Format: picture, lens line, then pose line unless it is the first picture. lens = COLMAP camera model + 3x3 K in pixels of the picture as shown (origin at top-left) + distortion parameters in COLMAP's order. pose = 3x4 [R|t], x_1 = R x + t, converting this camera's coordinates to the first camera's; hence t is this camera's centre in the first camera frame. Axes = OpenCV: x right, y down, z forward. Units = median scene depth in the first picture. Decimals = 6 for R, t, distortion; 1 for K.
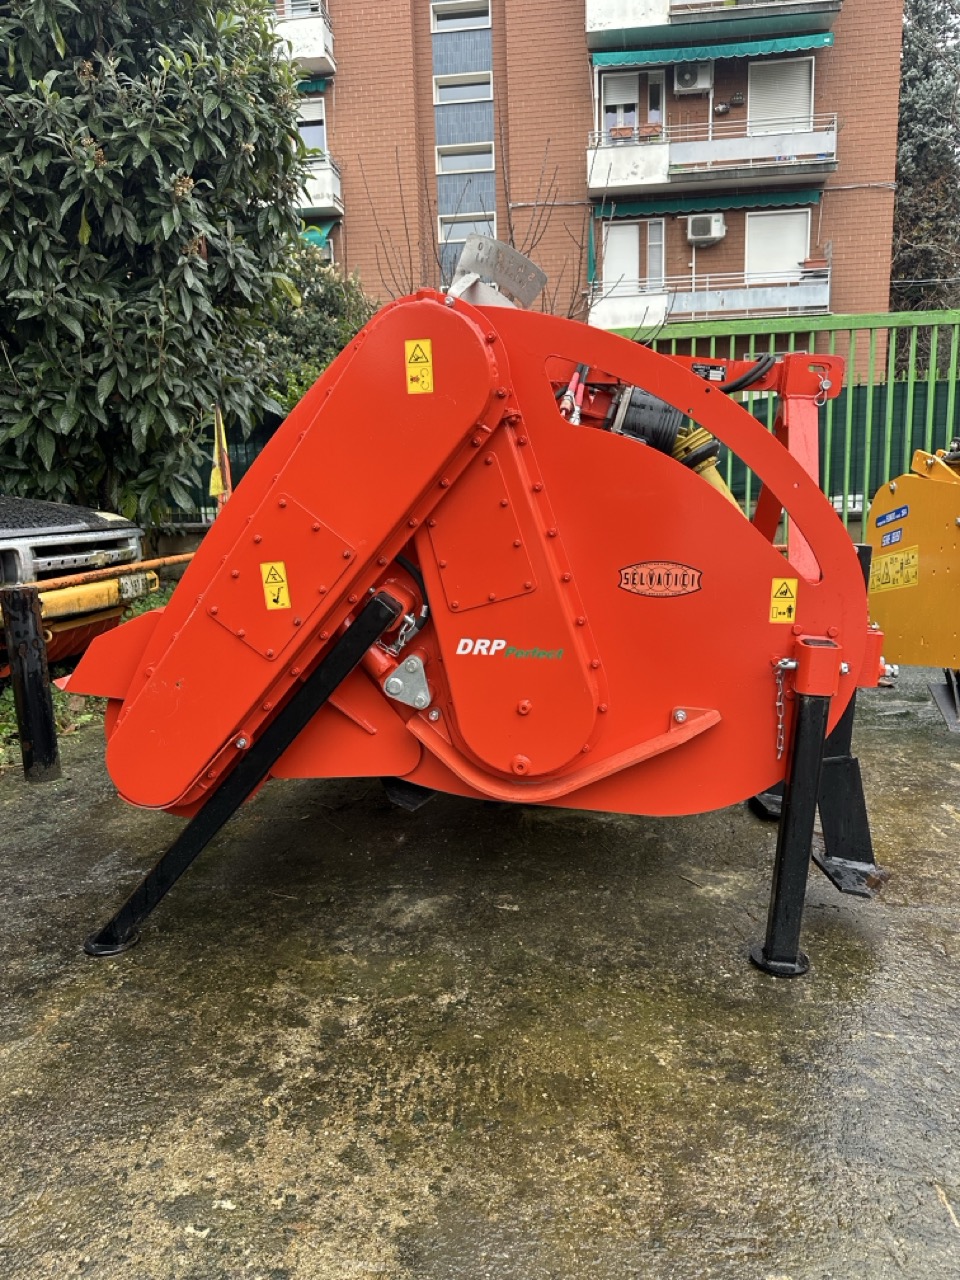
lens RADIAL K [[905.8, 0, 481.2], [0, 905.8, 633.7], [0, 0, 1]] dist [0.020609, -0.026072]
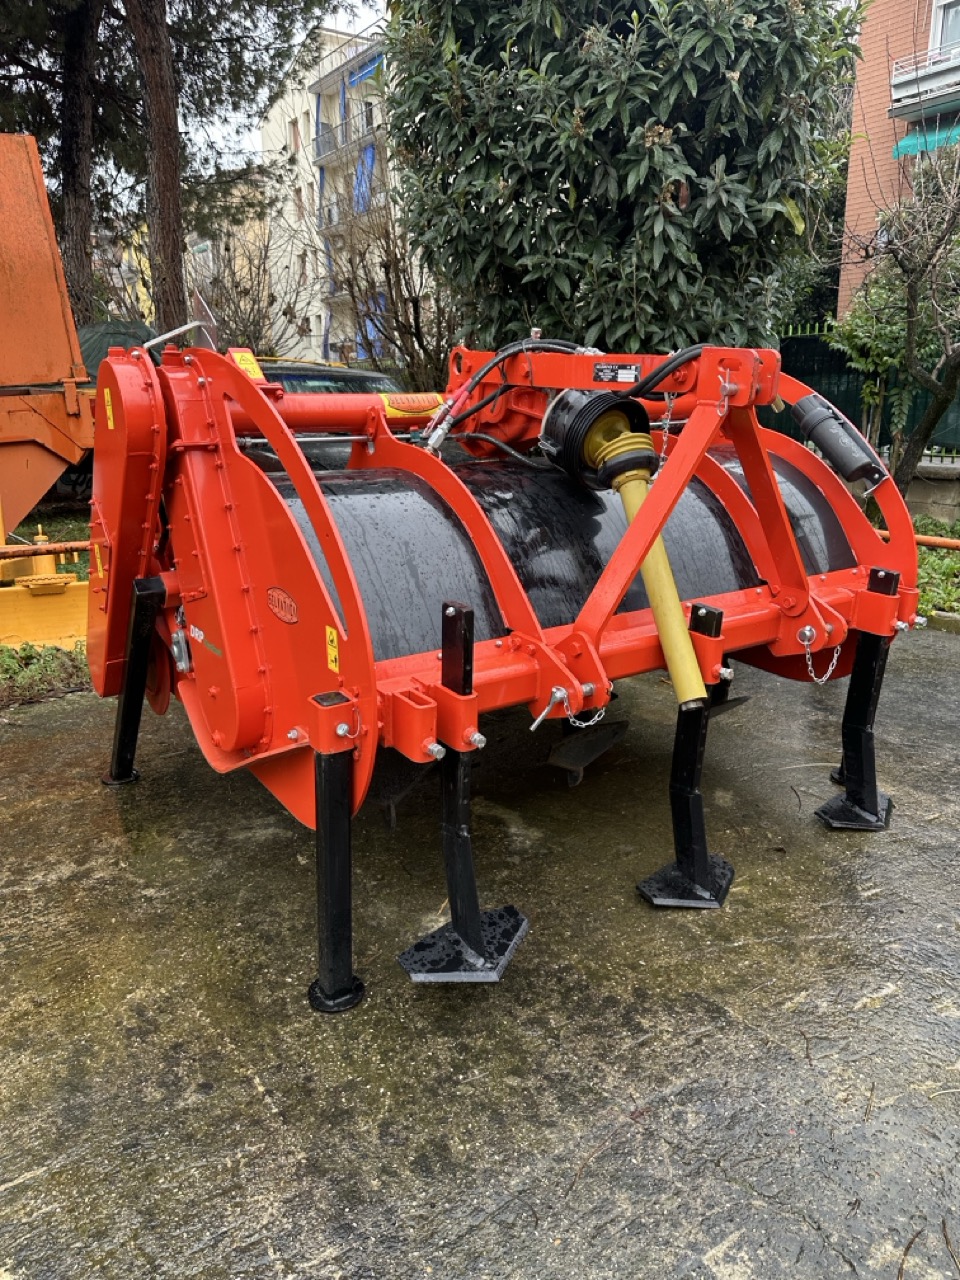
lens RADIAL K [[905.8, 0, 481.2], [0, 905.8, 633.7], [0, 0, 1]] dist [0.020609, -0.026072]
pose [[0.679255, 0.198176, -0.706640, 0.099000], [-0.127654, 0.980078, 0.152155, -0.019522], [0.722716, -0.013147, 0.691021, 0.038383]]
